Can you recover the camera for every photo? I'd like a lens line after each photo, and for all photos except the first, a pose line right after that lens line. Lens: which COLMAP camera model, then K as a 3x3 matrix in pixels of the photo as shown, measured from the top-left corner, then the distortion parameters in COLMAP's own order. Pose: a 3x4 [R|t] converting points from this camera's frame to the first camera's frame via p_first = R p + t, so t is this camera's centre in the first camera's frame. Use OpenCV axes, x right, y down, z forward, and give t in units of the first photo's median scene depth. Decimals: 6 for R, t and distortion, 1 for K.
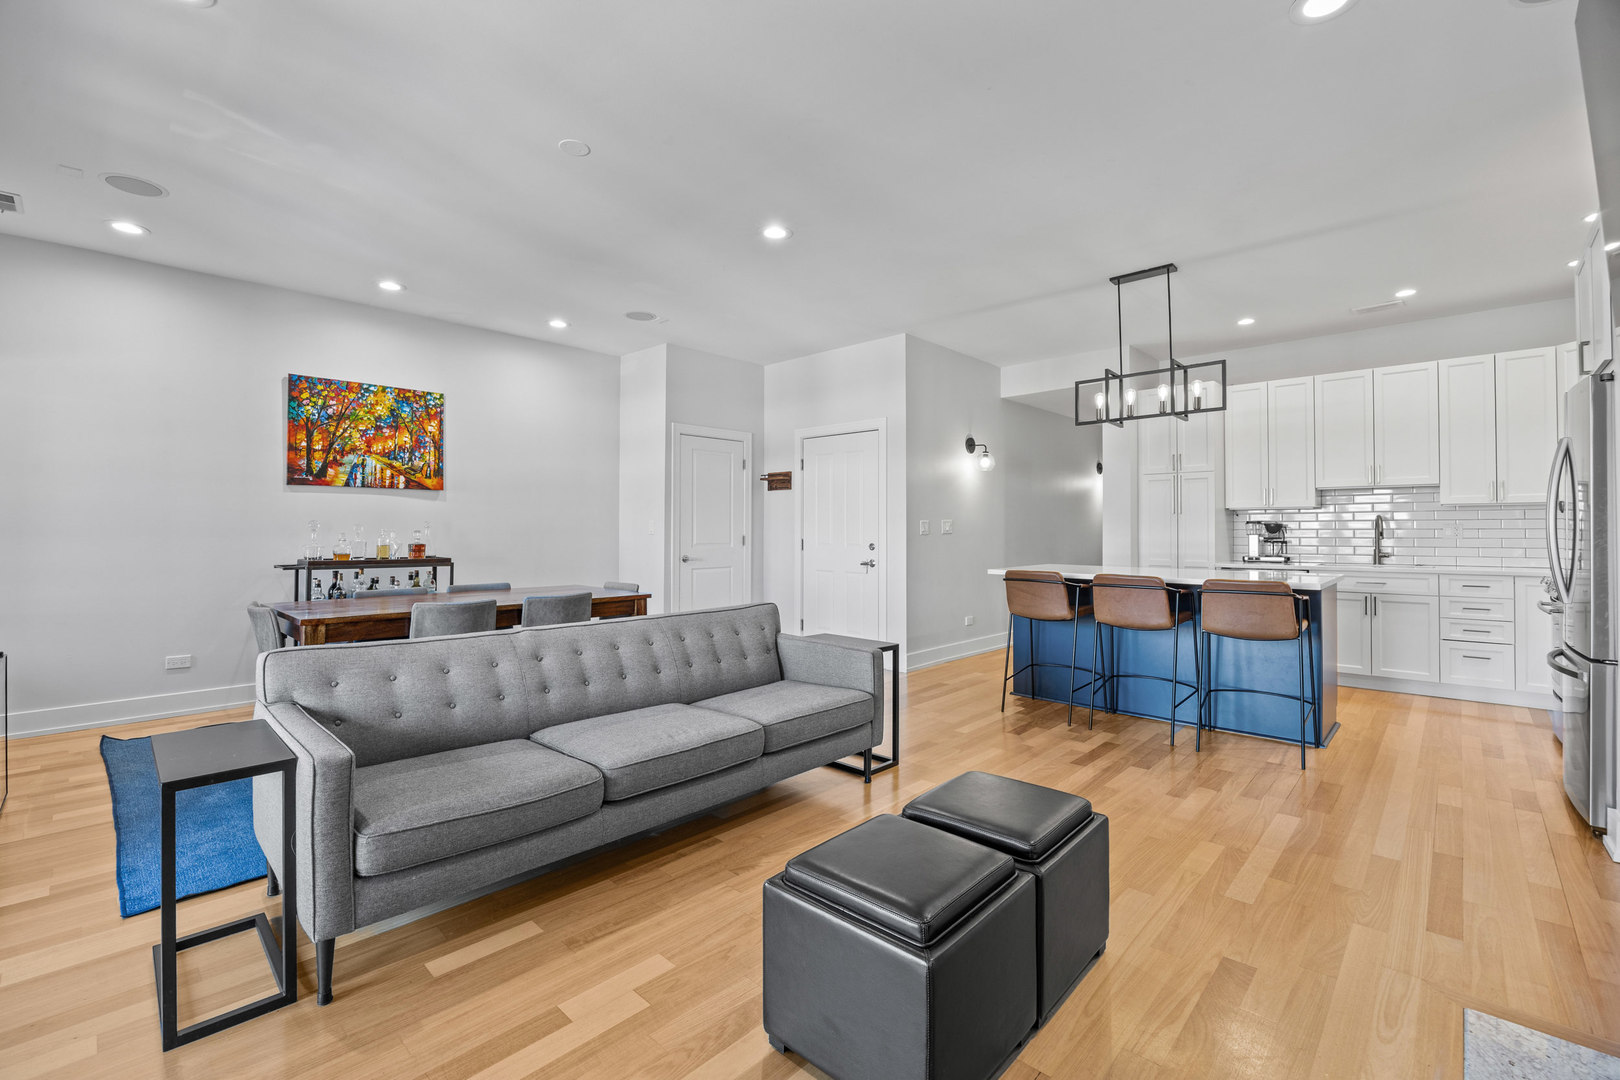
lens RADIAL K [[709.9, 0, 805.7], [0, 709.9, 534.3], [0, 0, 1]] dist [-0.009964, 0.000708]
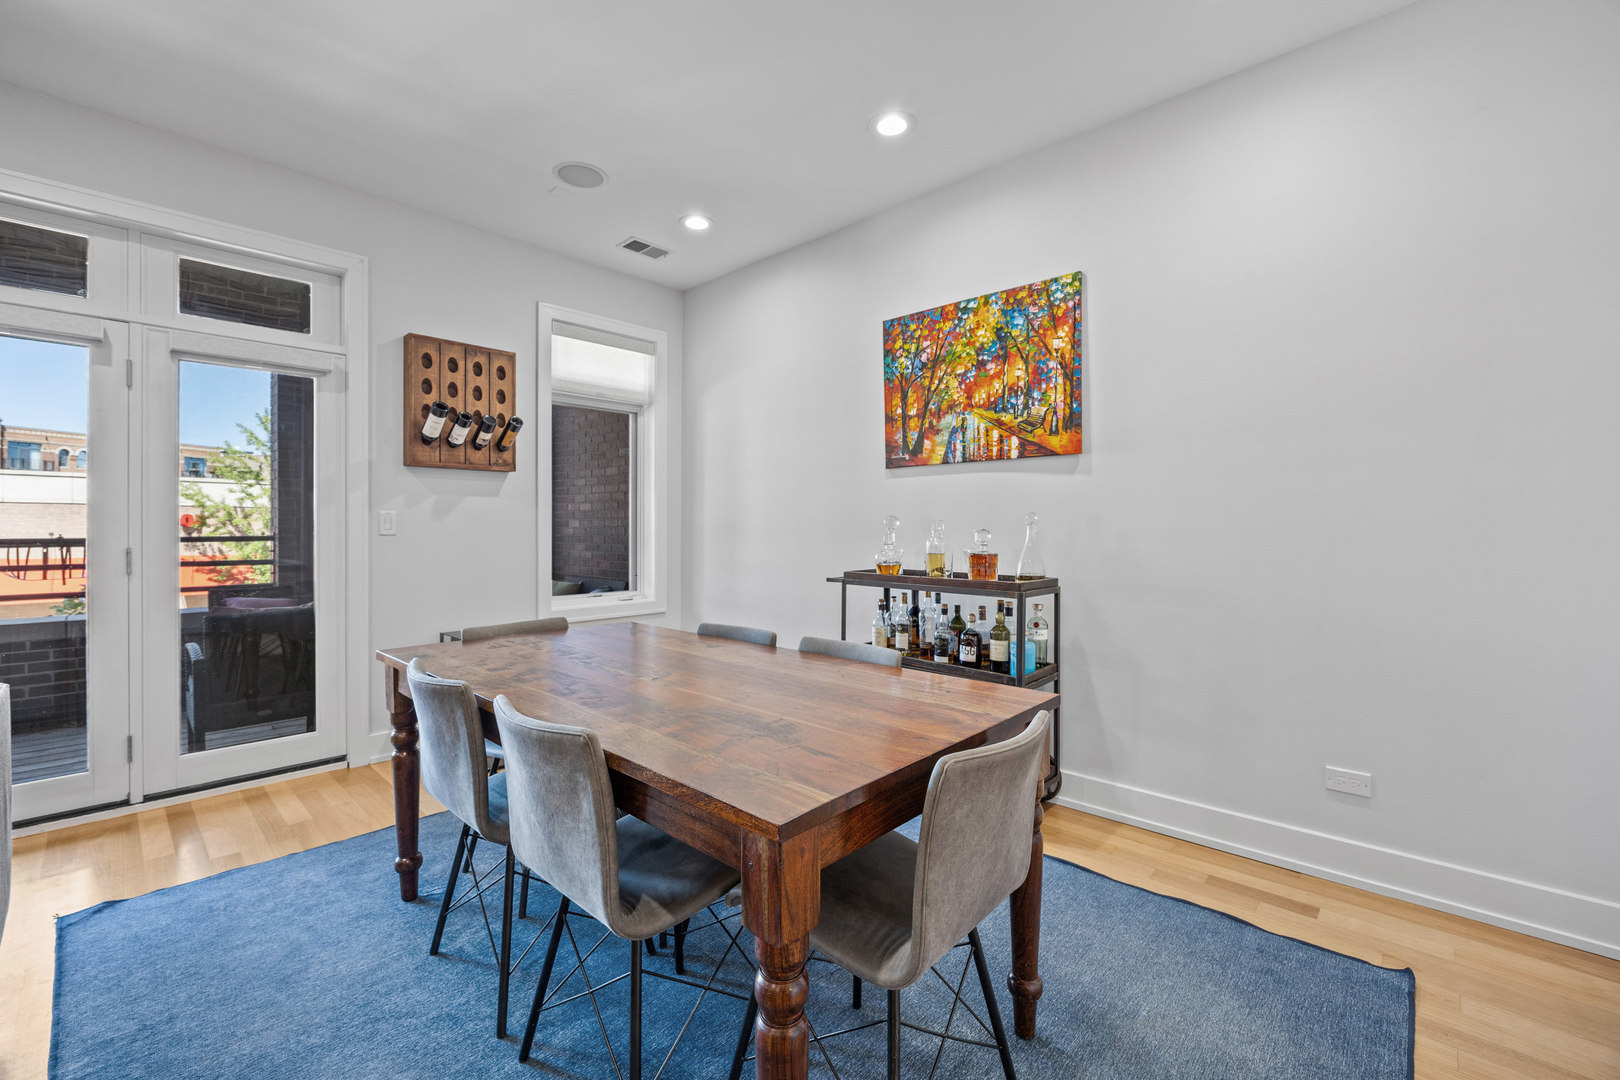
lens RADIAL K [[671.3, 0, 813.3], [0, 671.3, 533.1], [0, 0, 1]] dist [-0.019334, 0.001124]
pose [[0.011207, 0.004807, -0.999926, -0.015665], [-0.006459, 0.999968, 0.004735, -0.003993], [0.999916, 0.006405, 0.011237, 0.845674]]
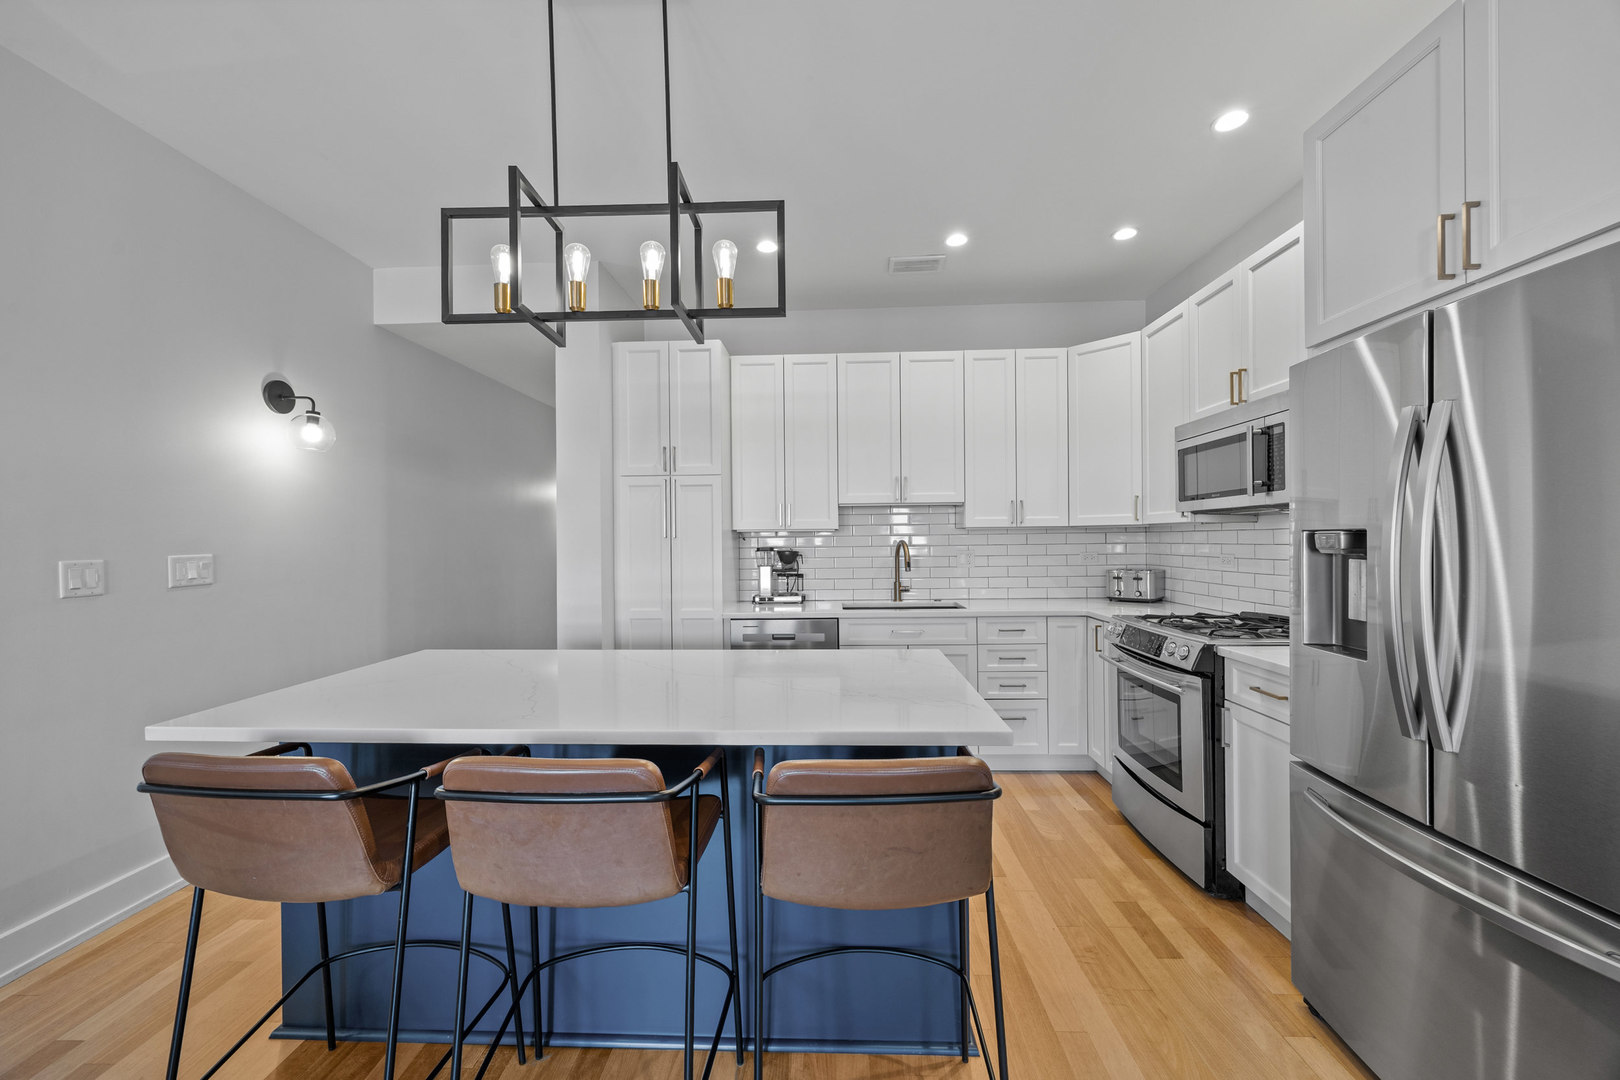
lens RADIAL K [[634.6, 0, 814.3], [0, 634.6, 531.8], [0, 0, 1]] dist [-0.002150, 0.000080]
pose [[0.749718, -0.000187, 0.661757, 0.273558], [0.012940, 0.999813, -0.014377, -0.028476], [-0.661631, 0.019342, 0.749580, 0.547244]]
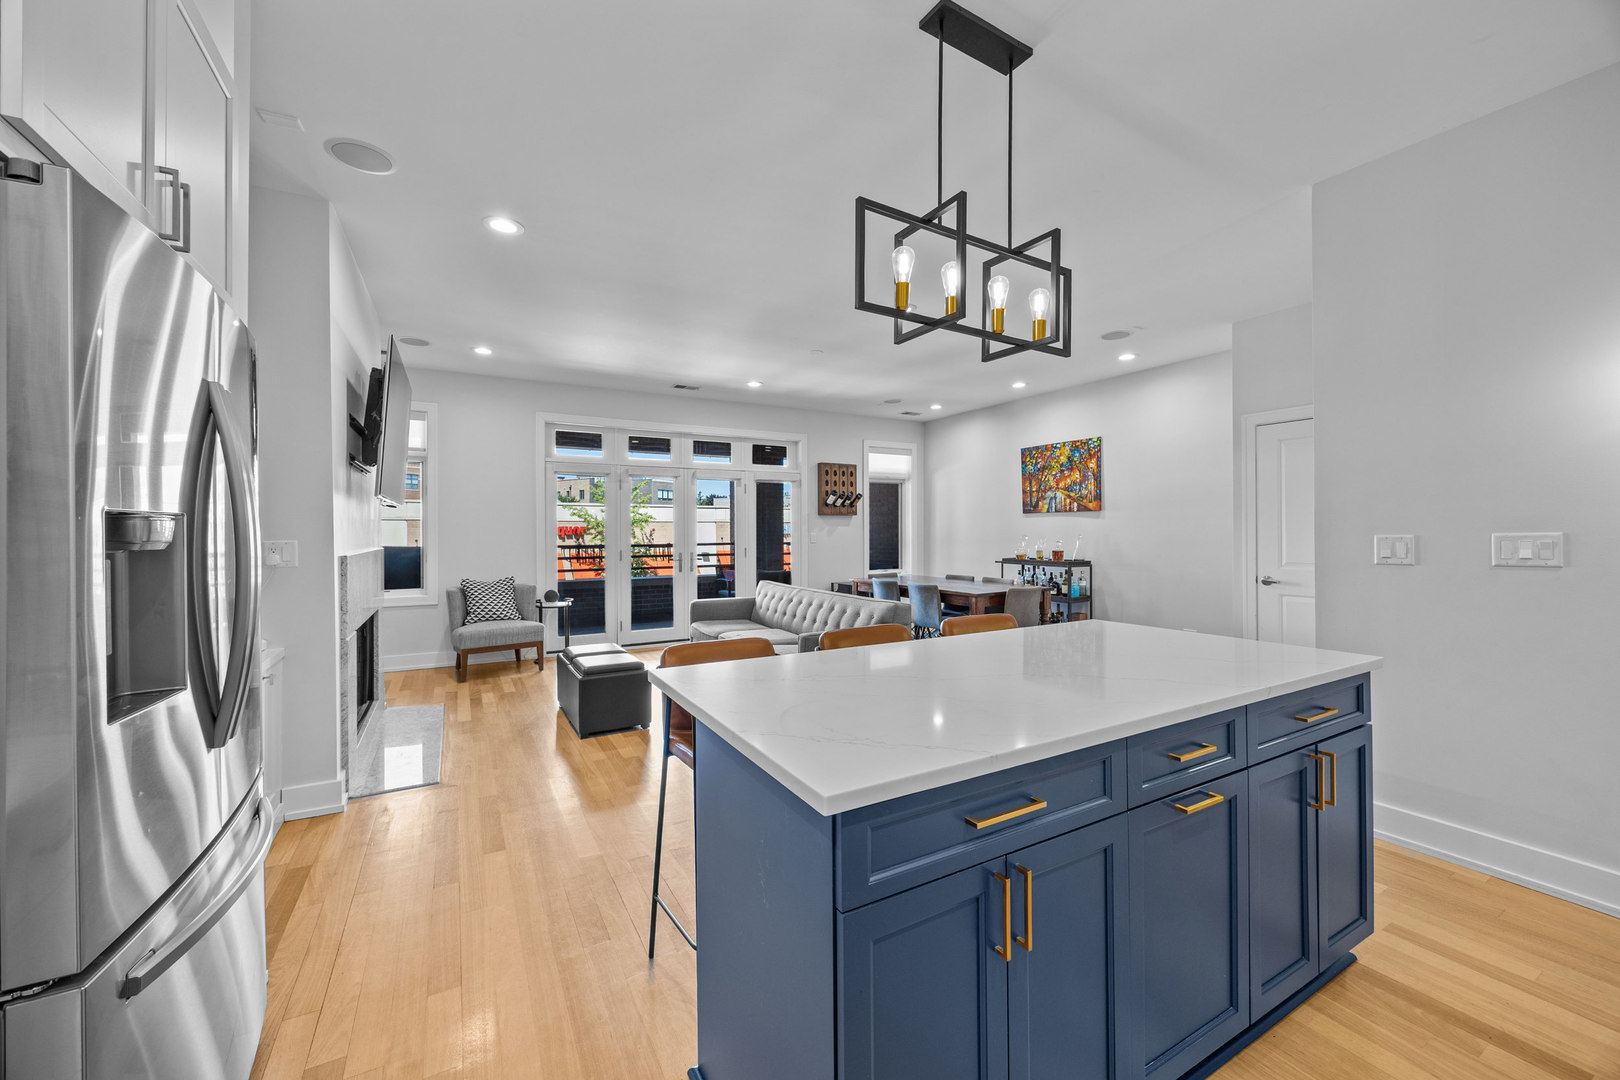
lens RADIAL K [[621.6, 0, 802.2], [0, 621.6, 535.4], [0, 0, 1]] dist [-0.000085, 0.000000]
pose [[-0.297752, 0.006003, -0.954624, 0.795882], [-0.000194, 0.999980, 0.006348, -0.024642], [0.954643, 0.002075, -0.297745, 0.867484]]
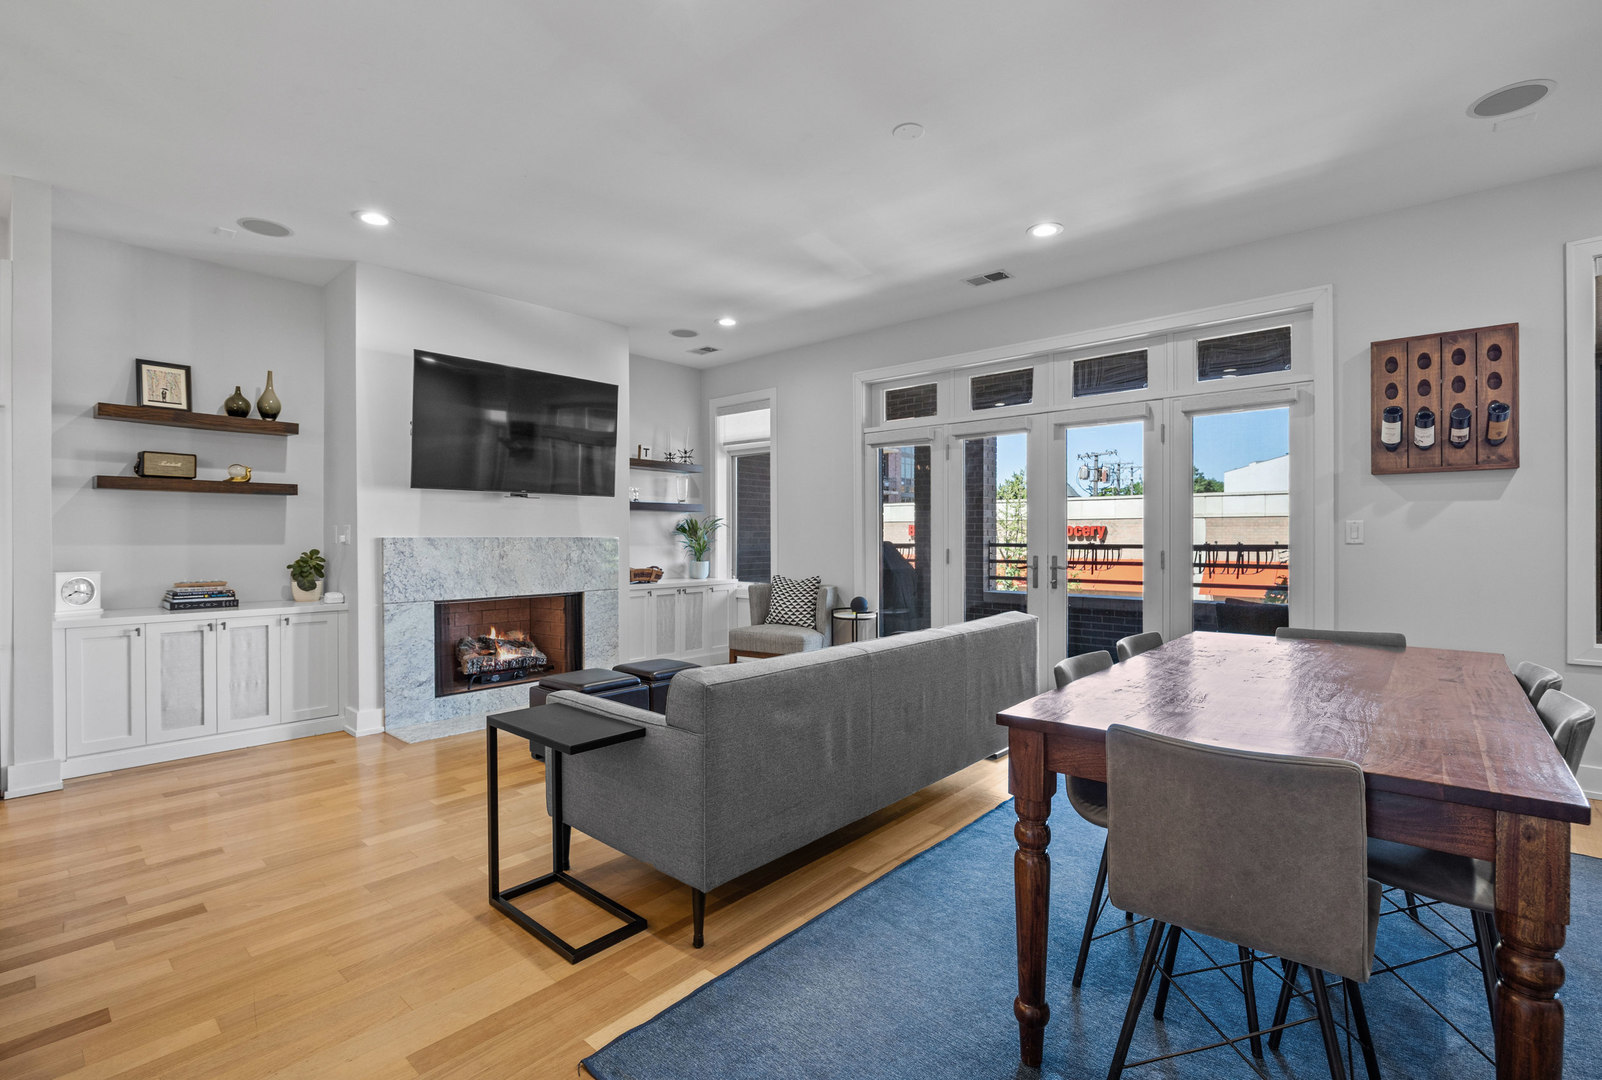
lens RADIAL K [[714.6, 0, 800.2], [0, 714.6, 539.0], [0, 0, 1]] dist [-0.016882, -0.000030]
pose [[-0.999529, -0.000266, -0.030696, -0.090887], [-0.000529, 0.999963, 0.008538, -0.007093], [0.030693, 0.008550, -0.999492, 1.130325]]
